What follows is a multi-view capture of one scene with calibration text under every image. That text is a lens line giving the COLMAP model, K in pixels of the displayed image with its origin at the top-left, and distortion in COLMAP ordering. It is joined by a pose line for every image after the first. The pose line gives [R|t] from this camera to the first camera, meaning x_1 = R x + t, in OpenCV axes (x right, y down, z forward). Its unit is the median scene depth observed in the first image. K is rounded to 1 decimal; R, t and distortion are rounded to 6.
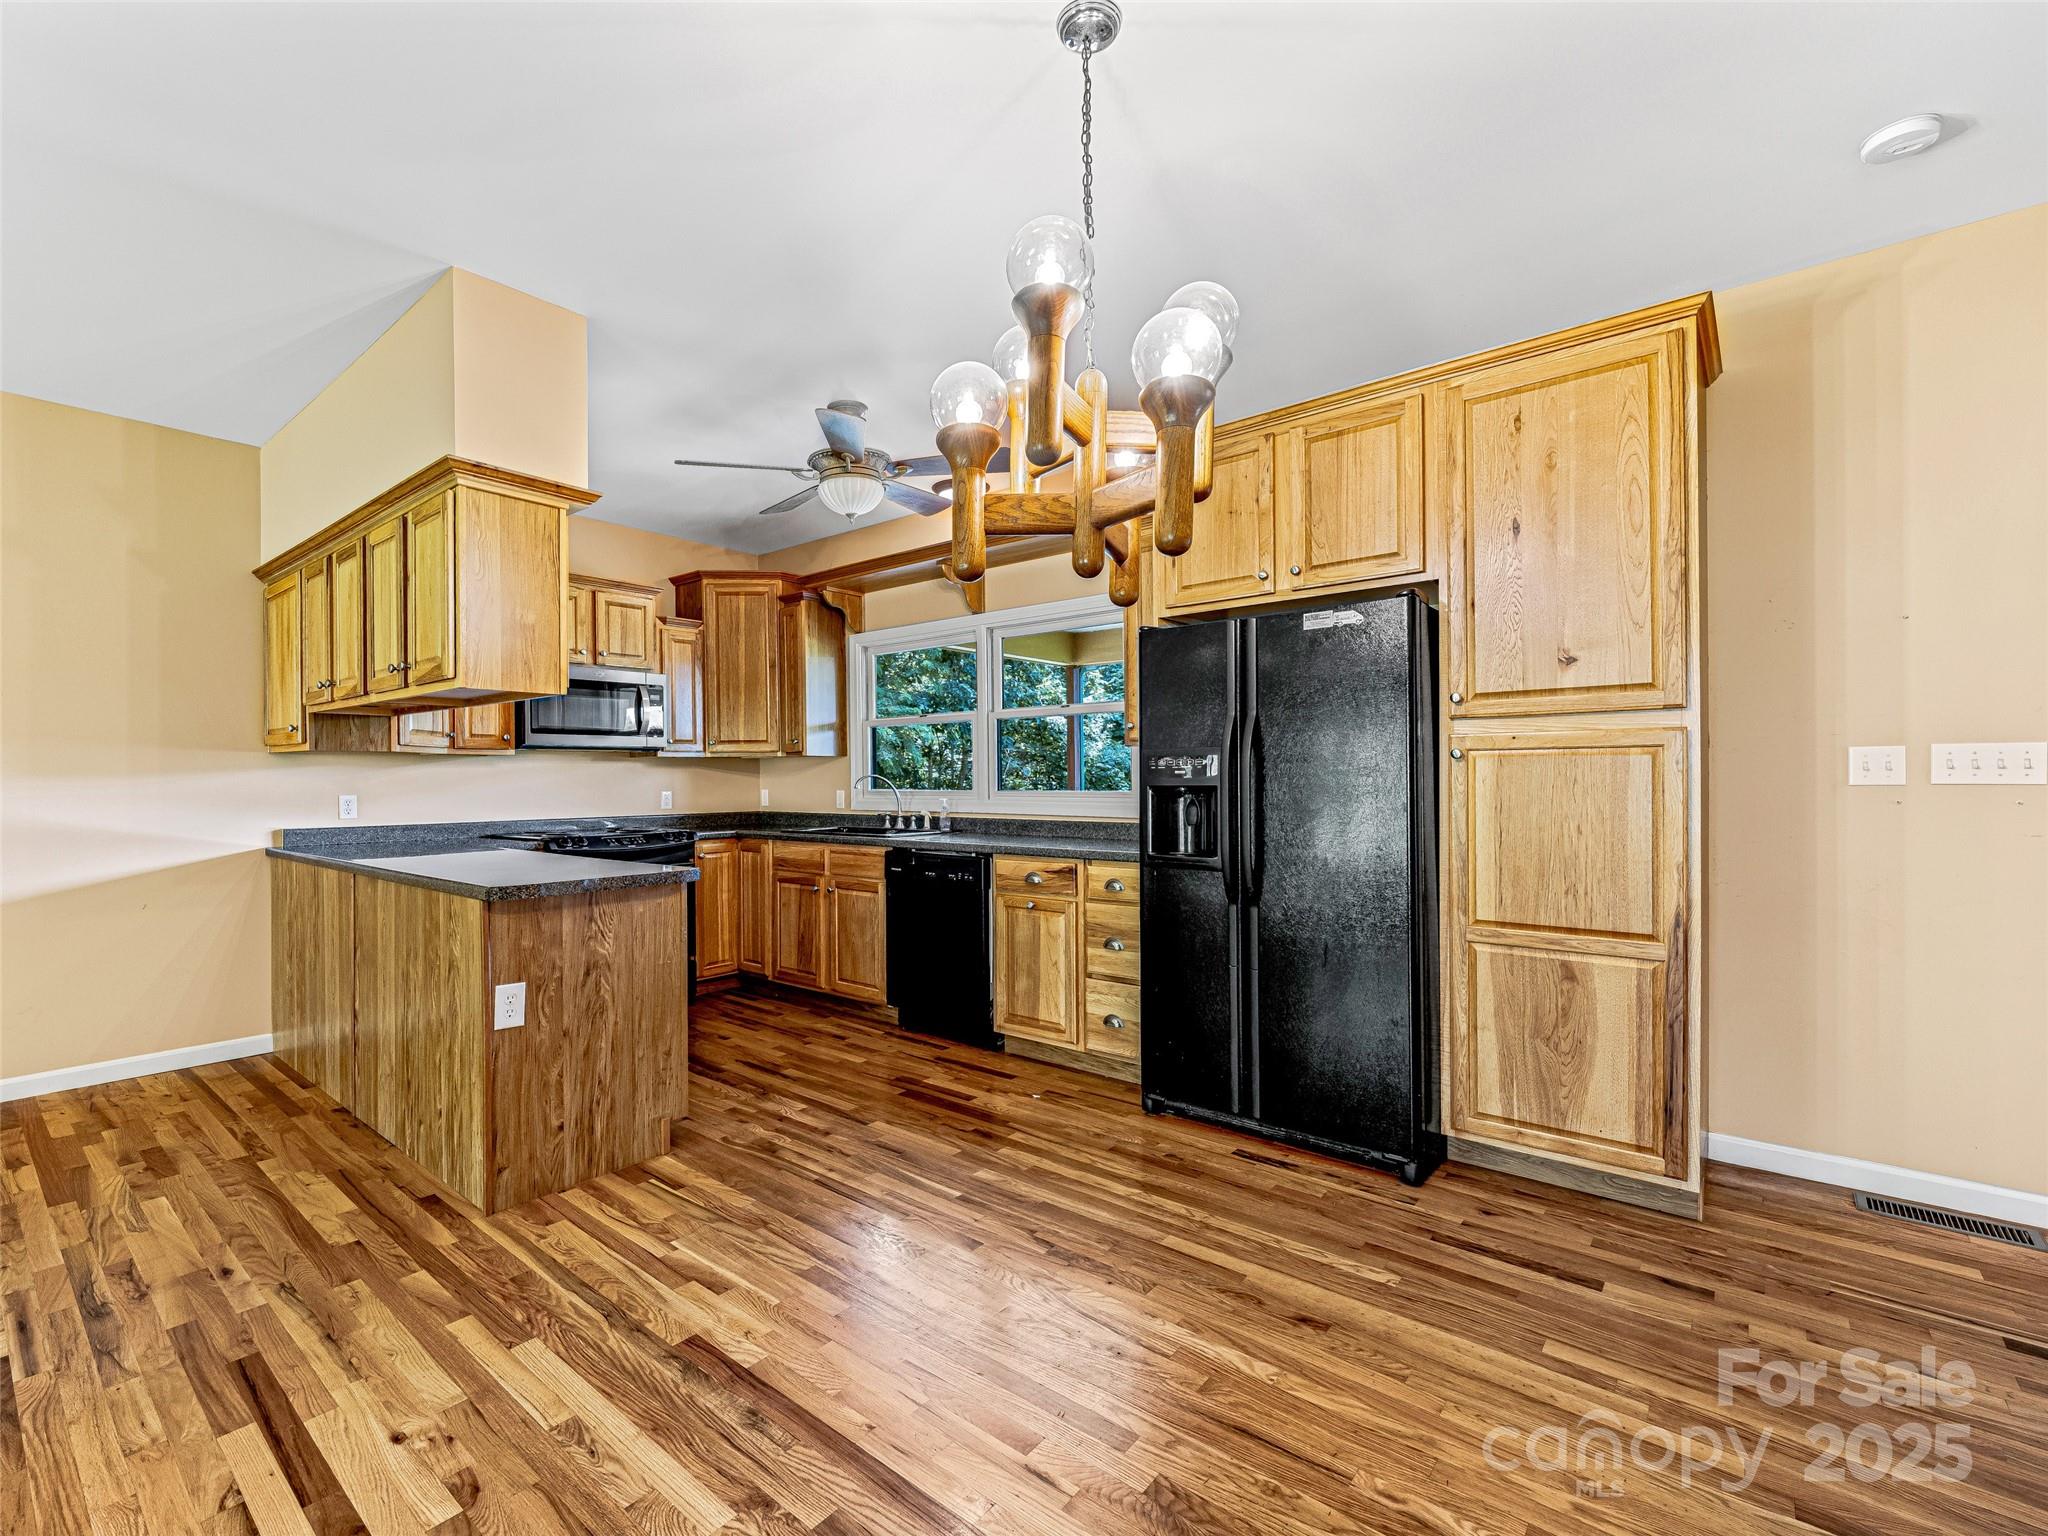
lens RADIAL K [[885.2, 0, 986.4], [0, 885.2, 781.0], [0, 0, 1]] dist [-0.002059, -0.000585]
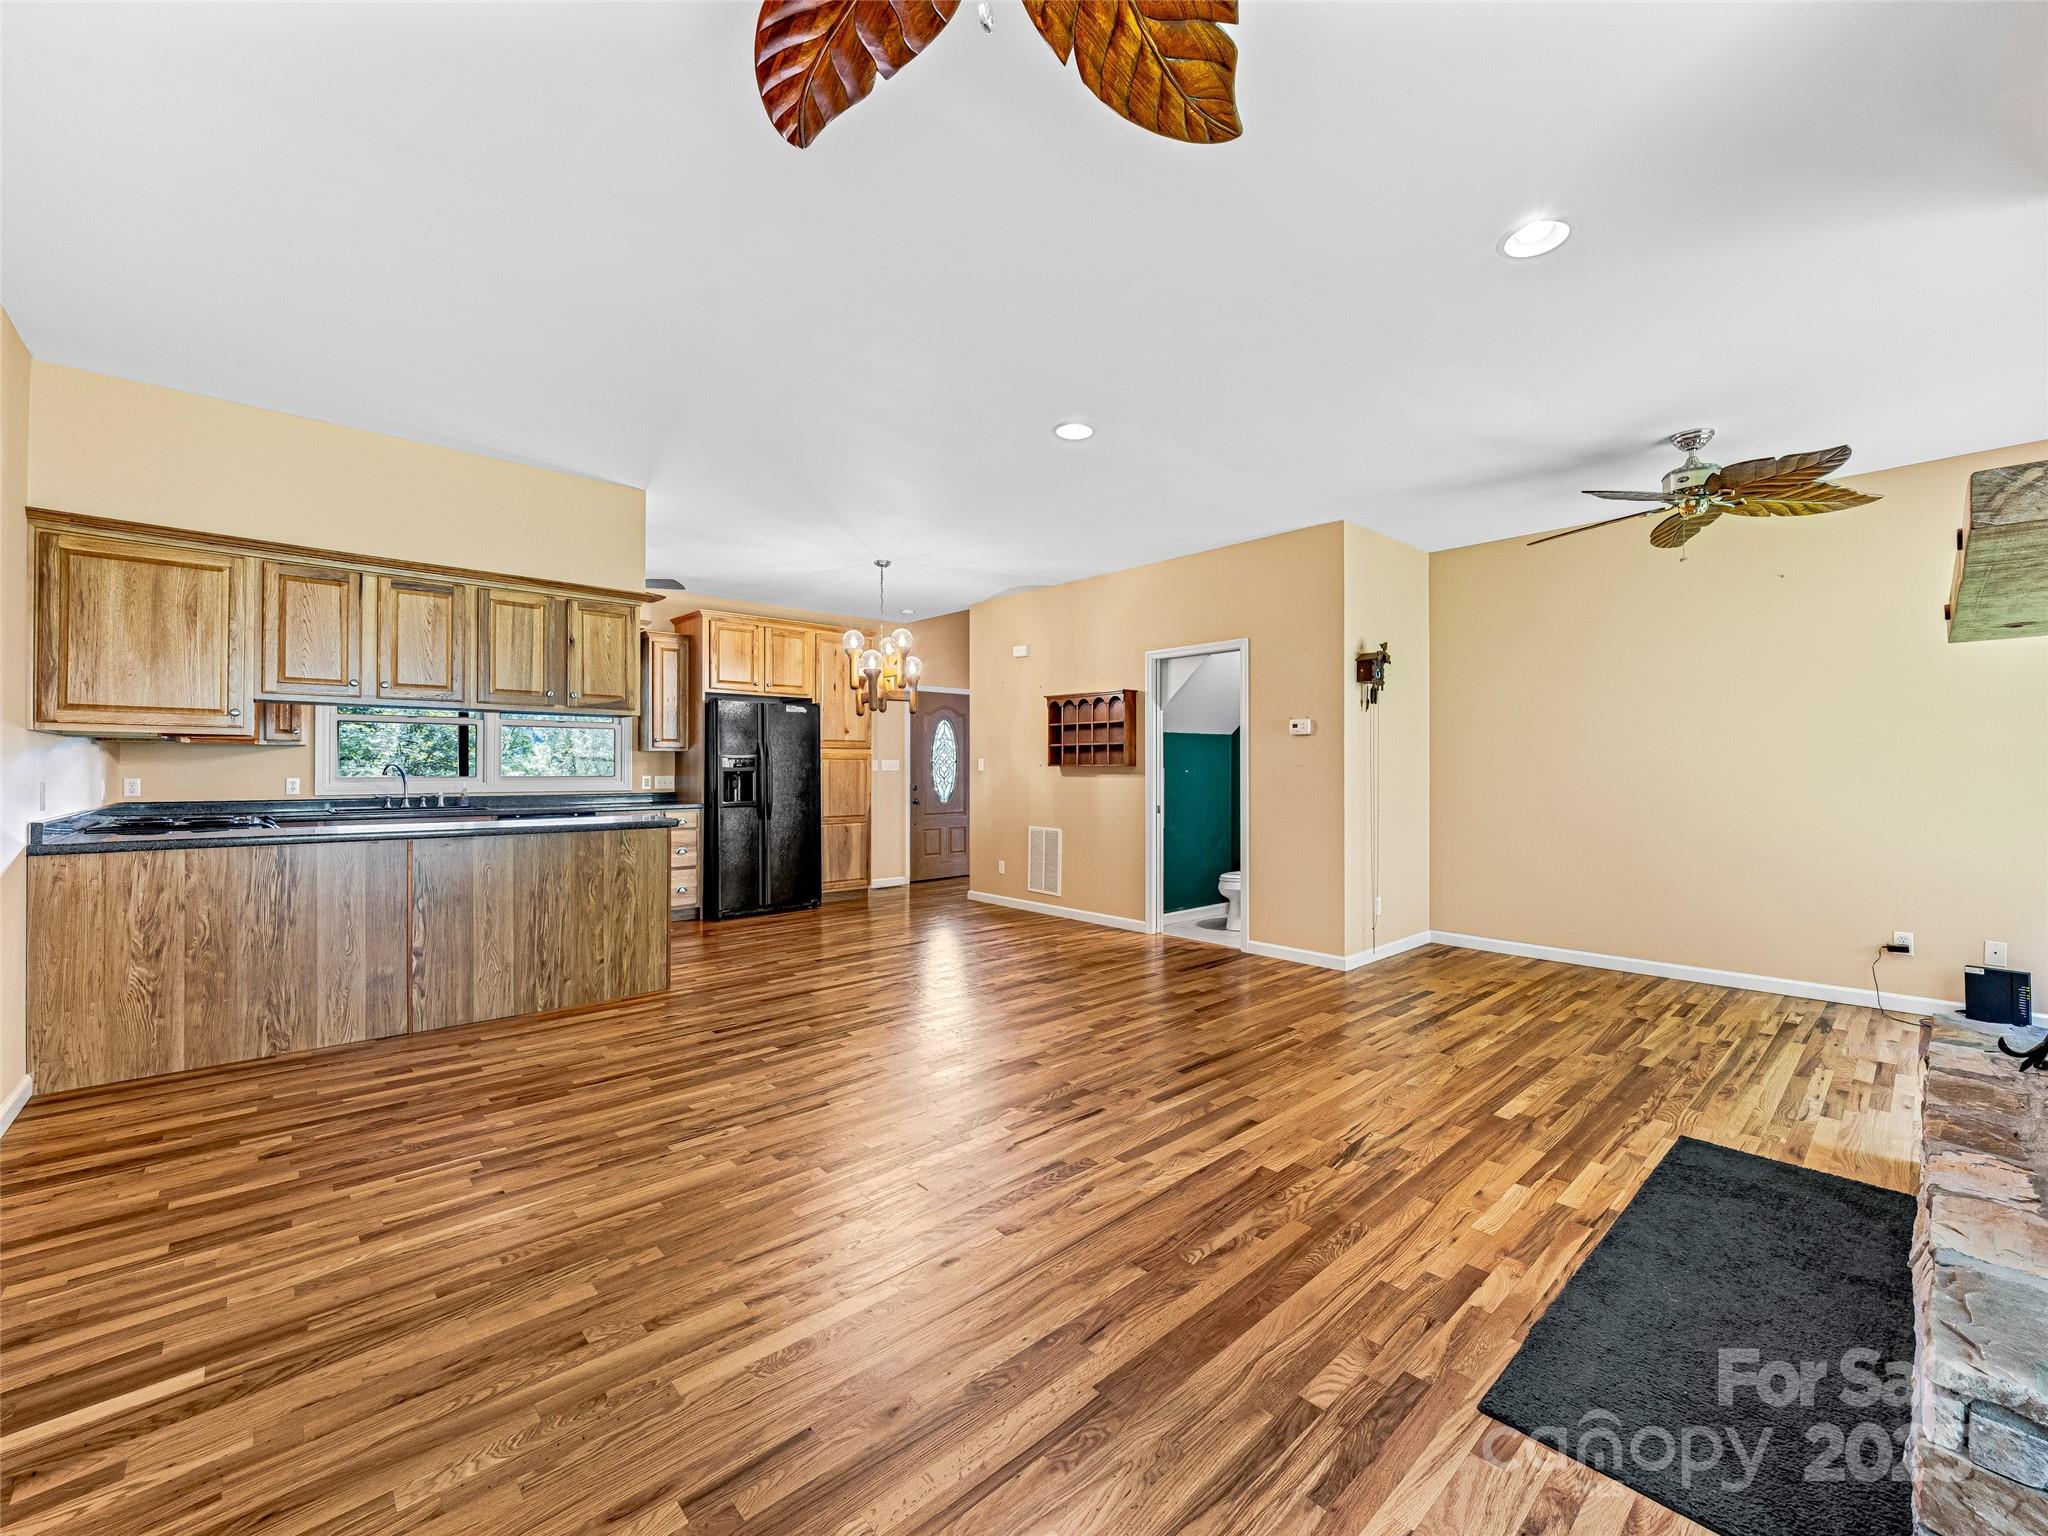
lens RADIAL K [[809.6, 0, 1071.5], [0, 809.6, 764.4], [0, 0, 1]] dist [0.009254, -0.000062]
pose [[0.072769, 0.011378, 0.997284, -1.638455], [0.003080, 0.999928, -0.011633, 0.013263], [-0.997344, 0.003918, 0.072728, -0.014252]]
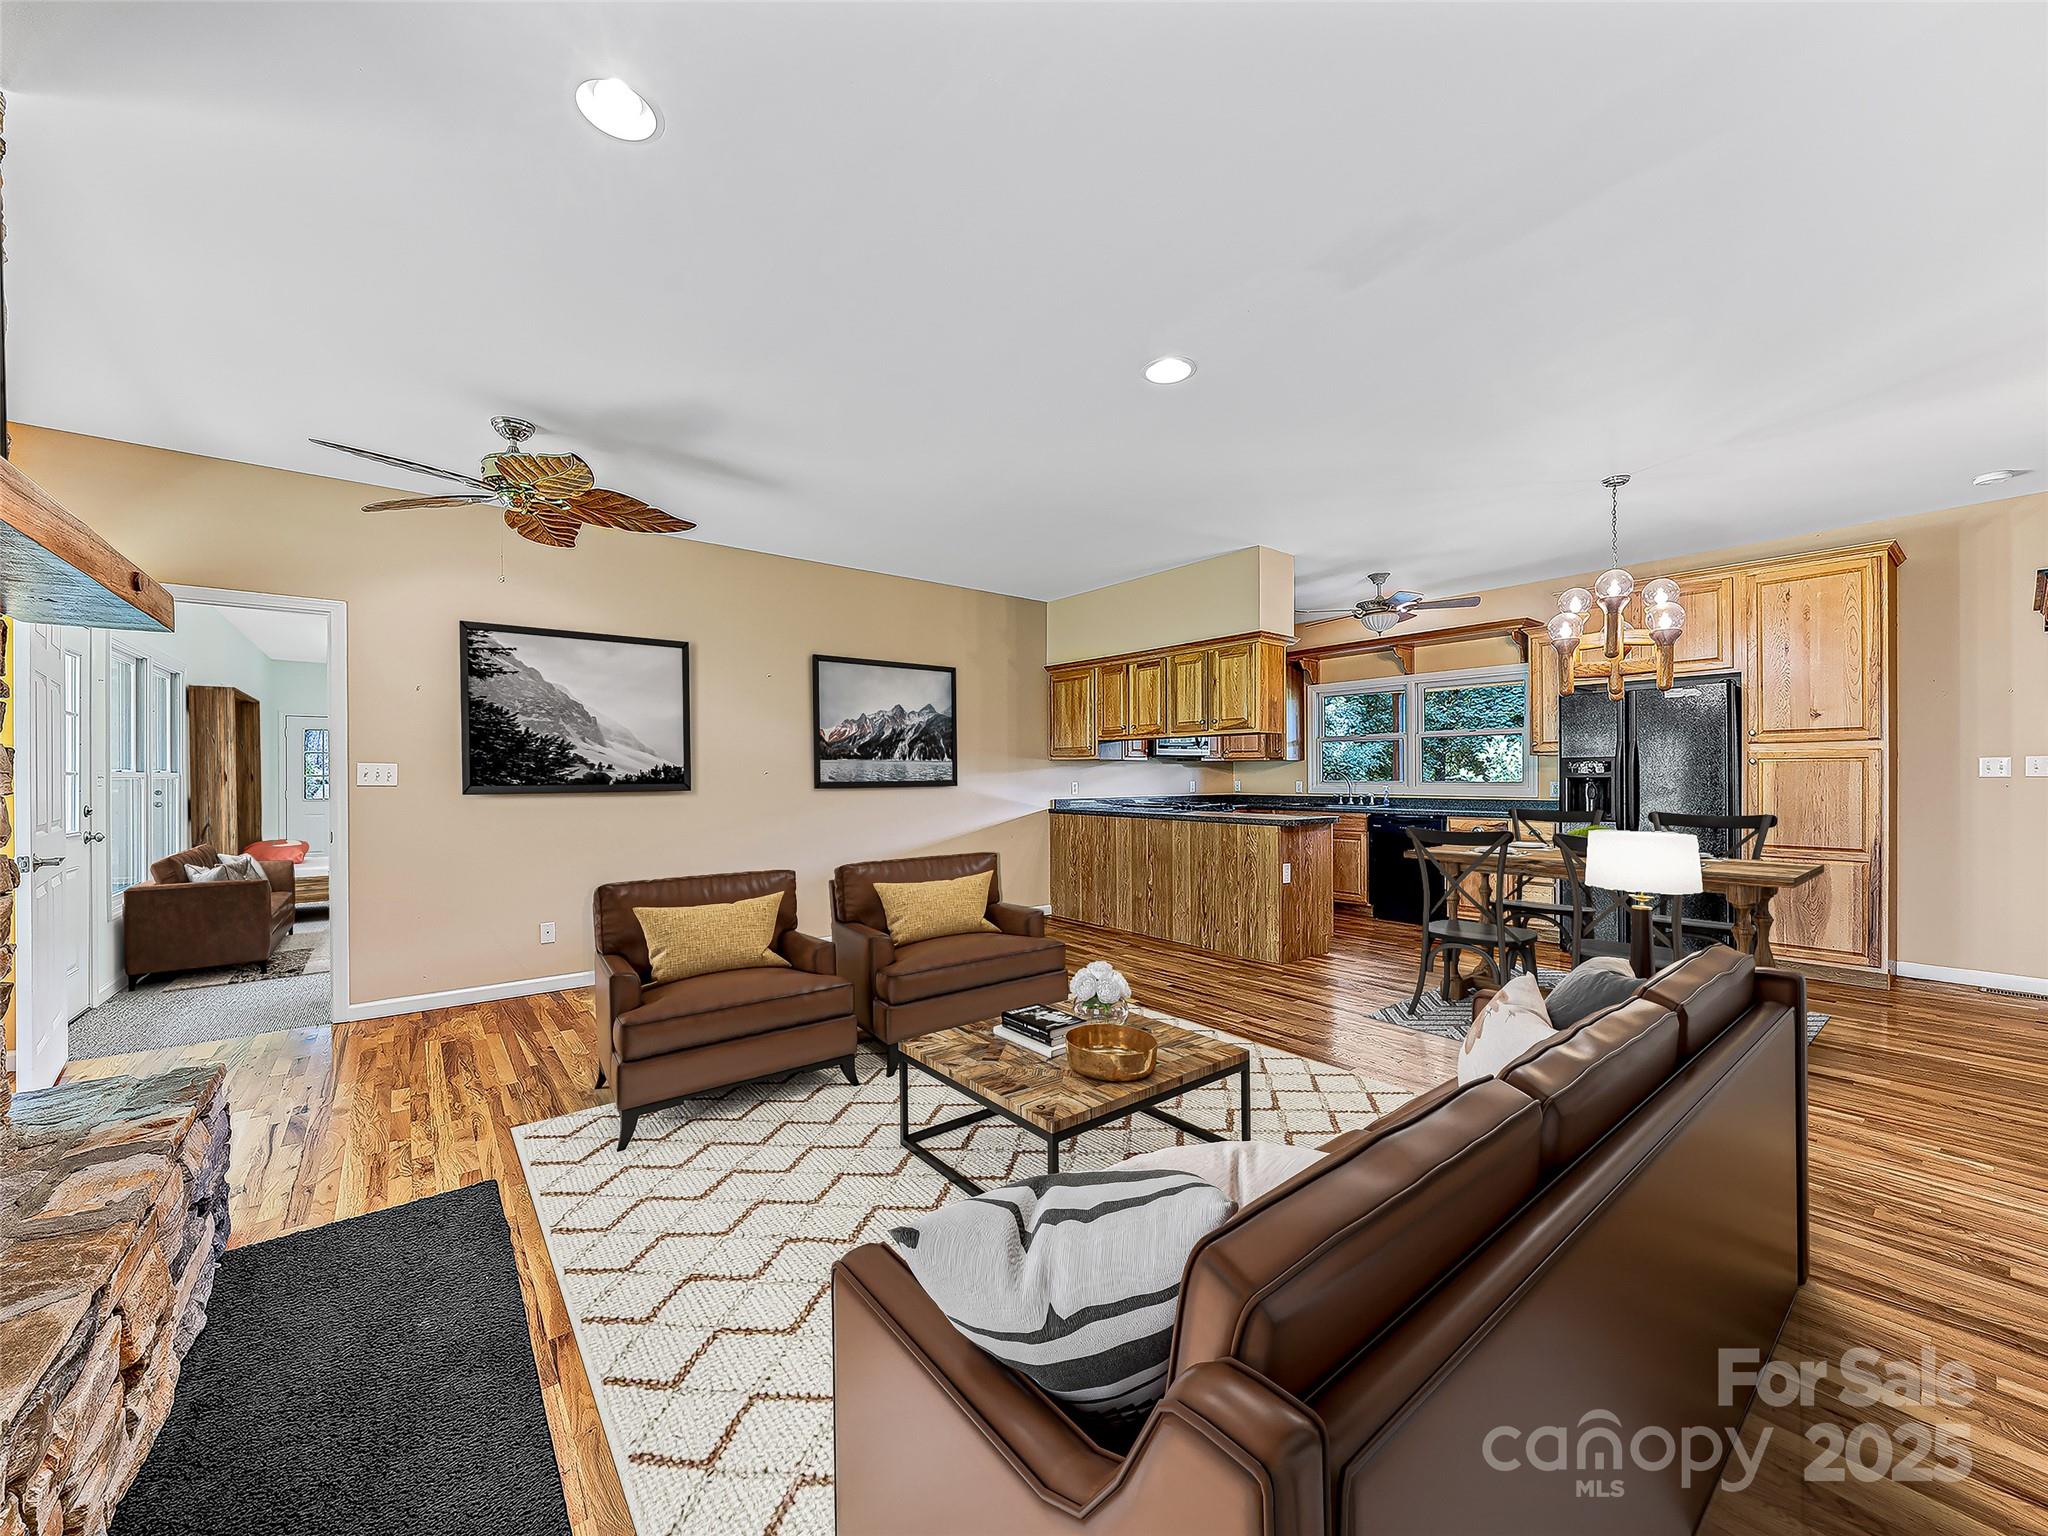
lens RADIAL K [[811.9, 0, 1055.4], [0, 811.9, 779.1], [0, 0, 1]] dist [-0.003452, -0.000094]
pose [[0.988620, 0.002778, -0.150406, -0.589994], [-0.002661, 0.999996, 0.000980, 0.009798], [0.150408, -0.000568, 0.988624, -0.822314]]
